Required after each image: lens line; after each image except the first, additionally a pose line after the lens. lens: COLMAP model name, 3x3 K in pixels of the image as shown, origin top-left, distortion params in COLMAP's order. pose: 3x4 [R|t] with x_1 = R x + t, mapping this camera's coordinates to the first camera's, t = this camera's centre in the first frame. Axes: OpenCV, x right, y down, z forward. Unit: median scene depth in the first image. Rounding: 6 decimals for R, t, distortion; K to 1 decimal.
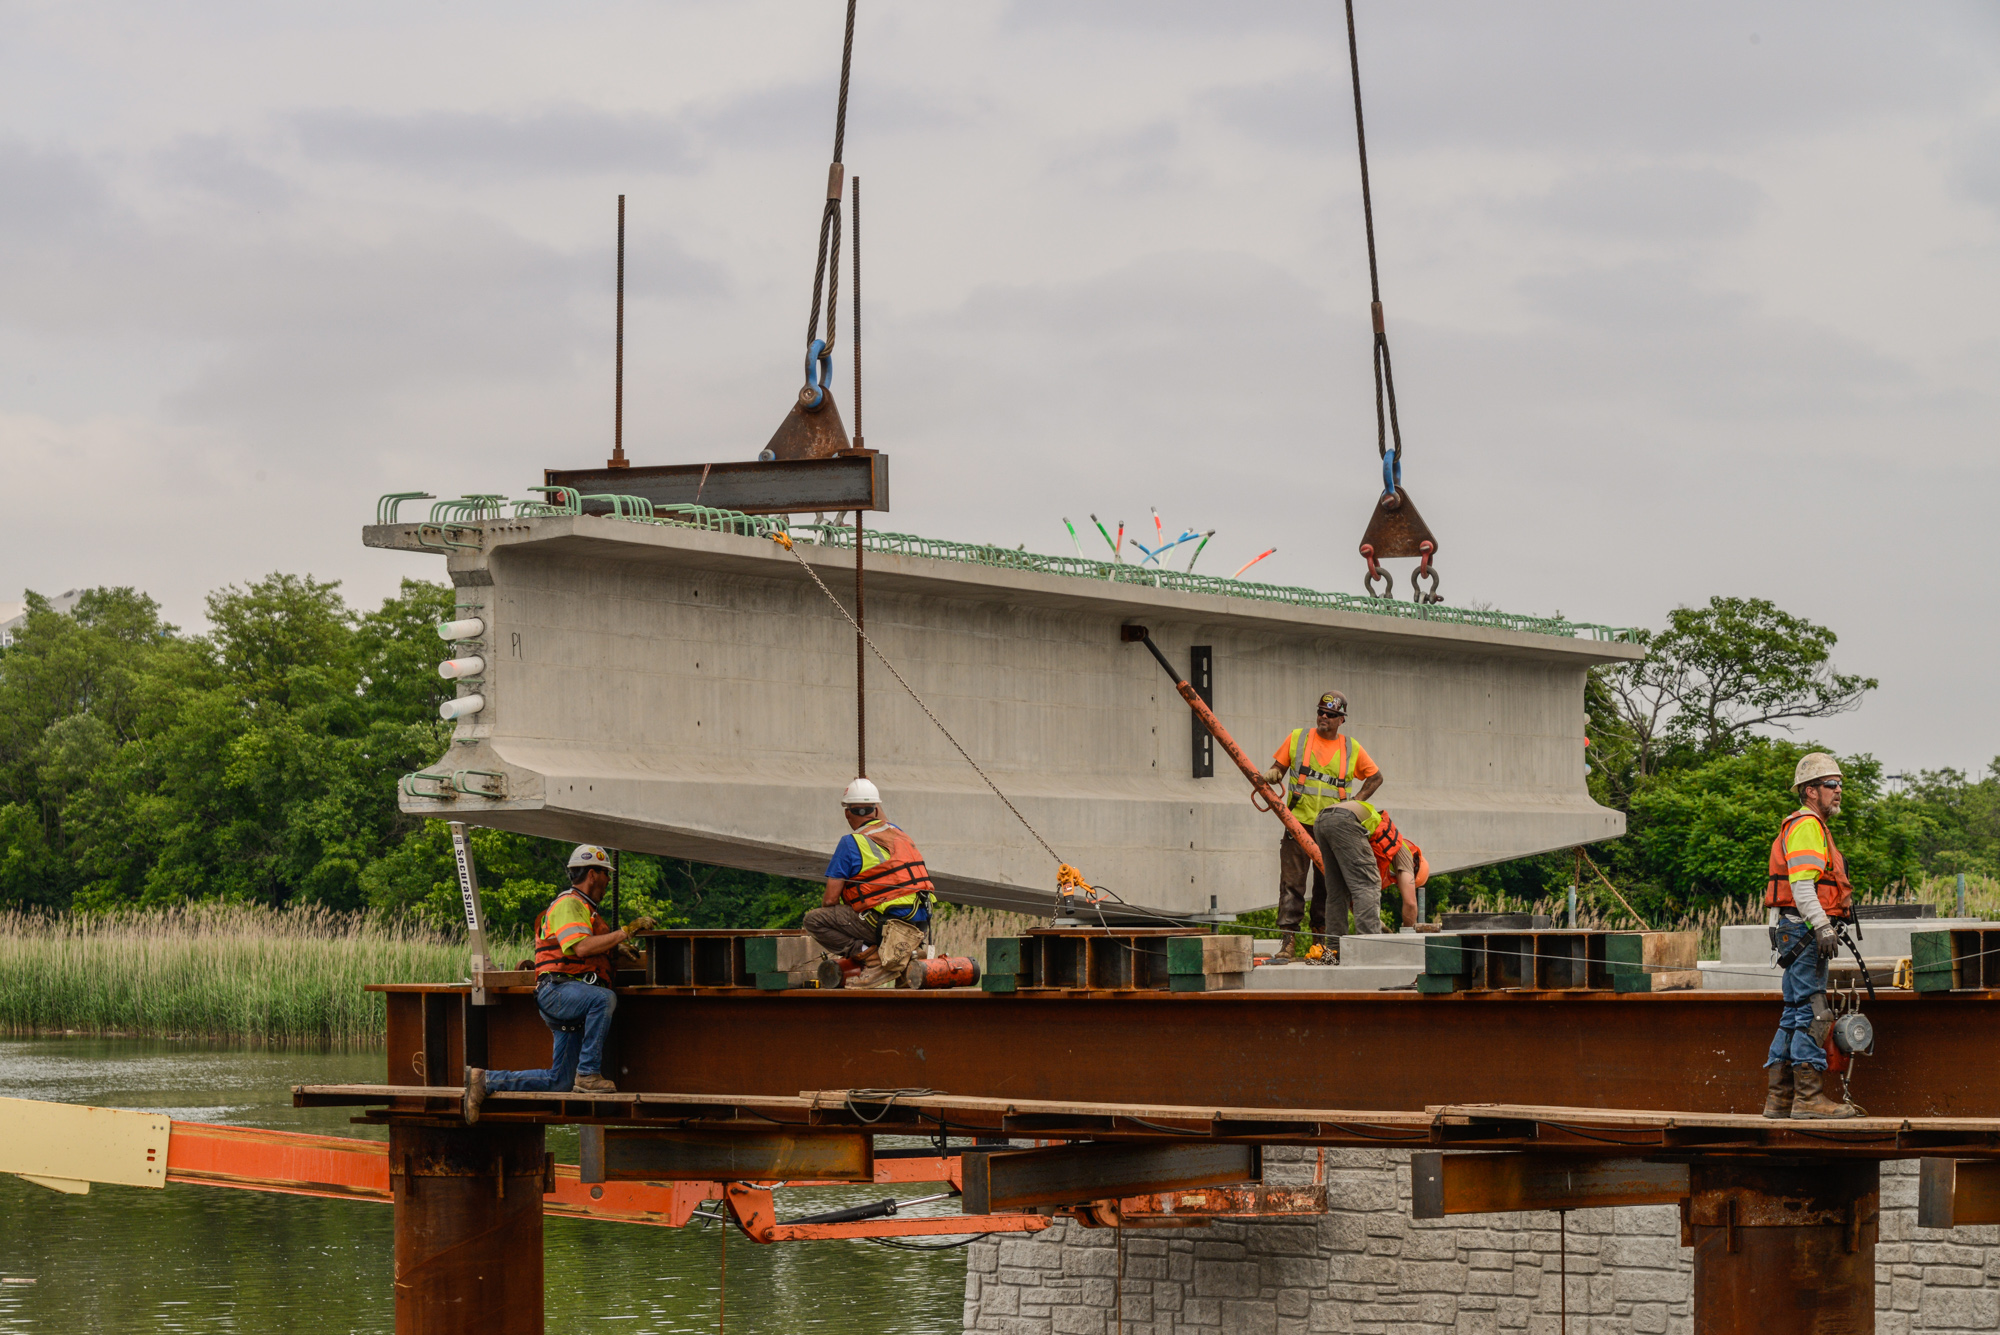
lens RADIAL K [[6732.2, 0, 908.2], [0, 6732.2, 732.7], [0, 0, 1]] dist [-1.078927, 0.000000]
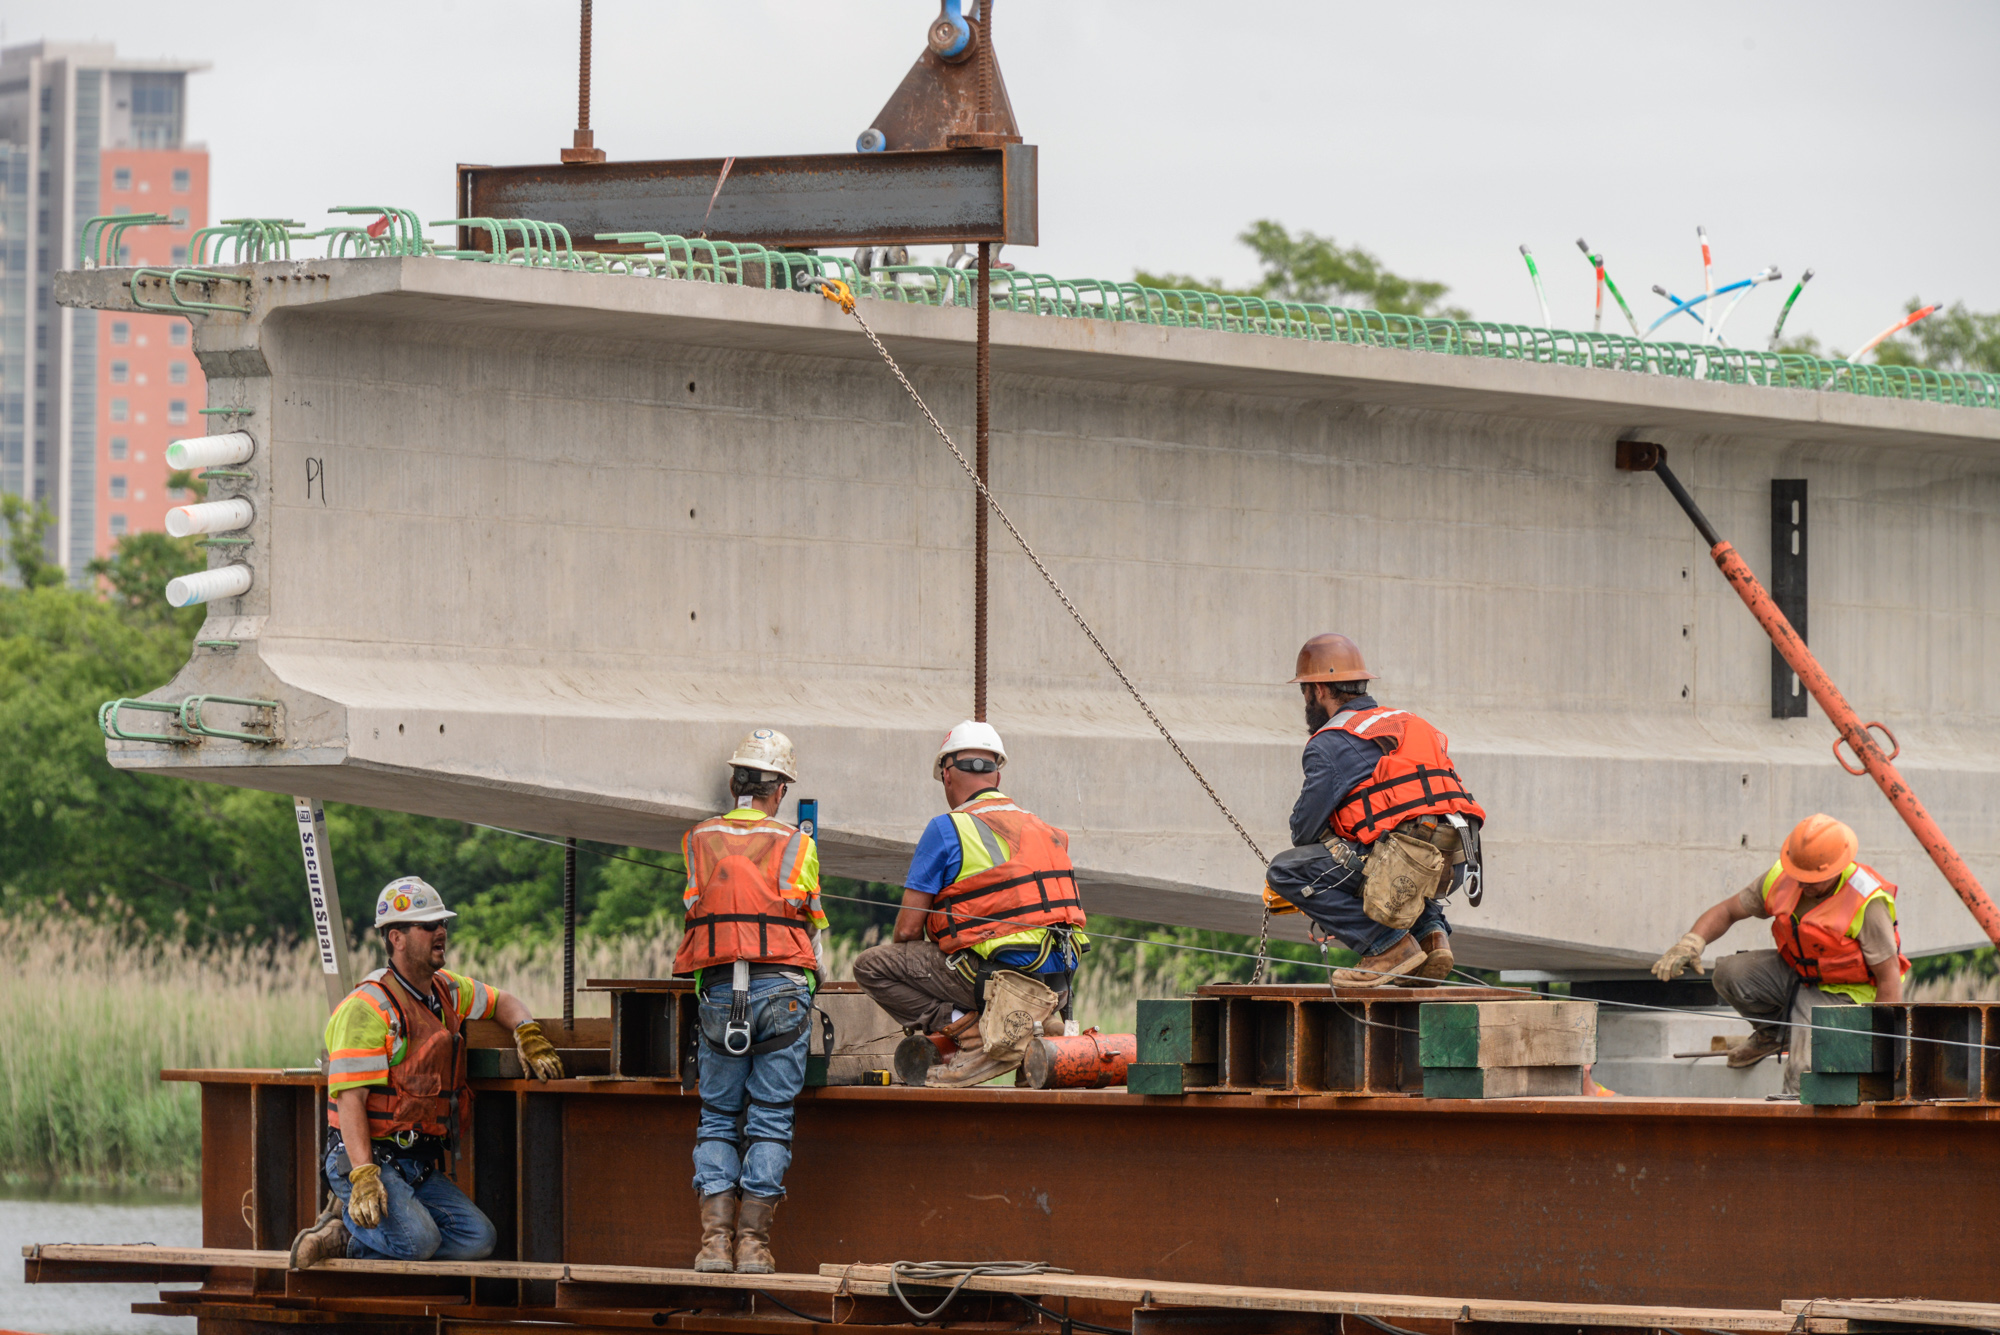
lens RADIAL K [[14204.6, 0, 1002.6], [0, 14204.6, 688.2], [0, 0, 1]] dist [-2.291579, 0.000000]
pose [[0.994746, 0.012366, -0.101626, 0.111185], [-0.011593, 0.999899, 0.008197, -0.005149], [0.101717, -0.006976, 0.994789, -0.179899]]
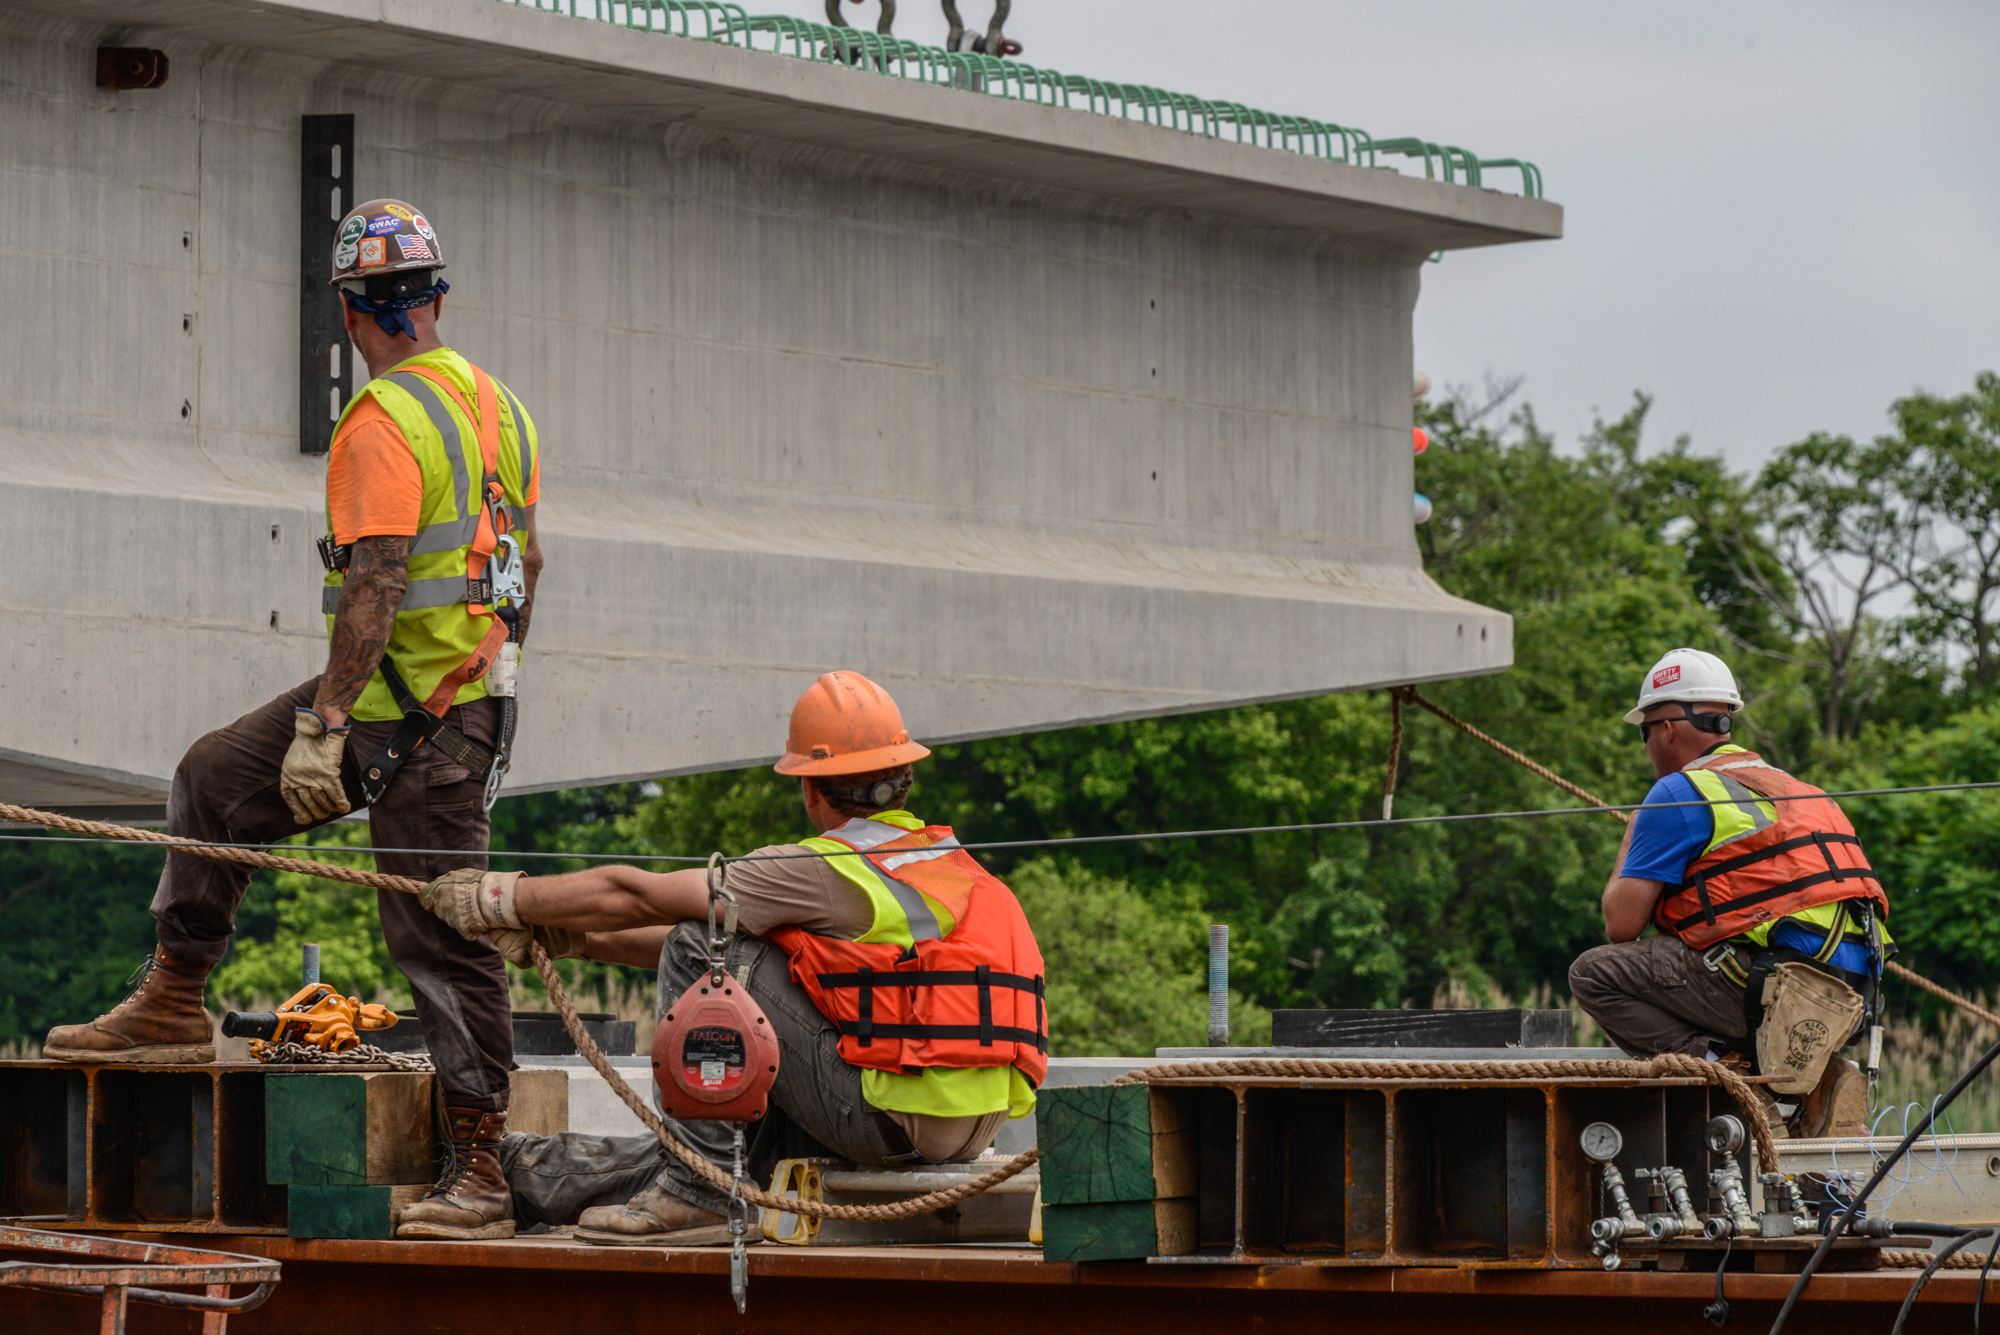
lens RADIAL K [[13045.7, 0, 811.0], [0, 13045.7, 690.8], [0, 0, 1]] dist [-1.701323, 0.000000]
pose [[0.999499, 0.013387, 0.028672, 0.057784], [-0.013481, 0.999904, 0.003058, 0.020317], [-0.028629, -0.003443, 0.999584, 0.284387]]
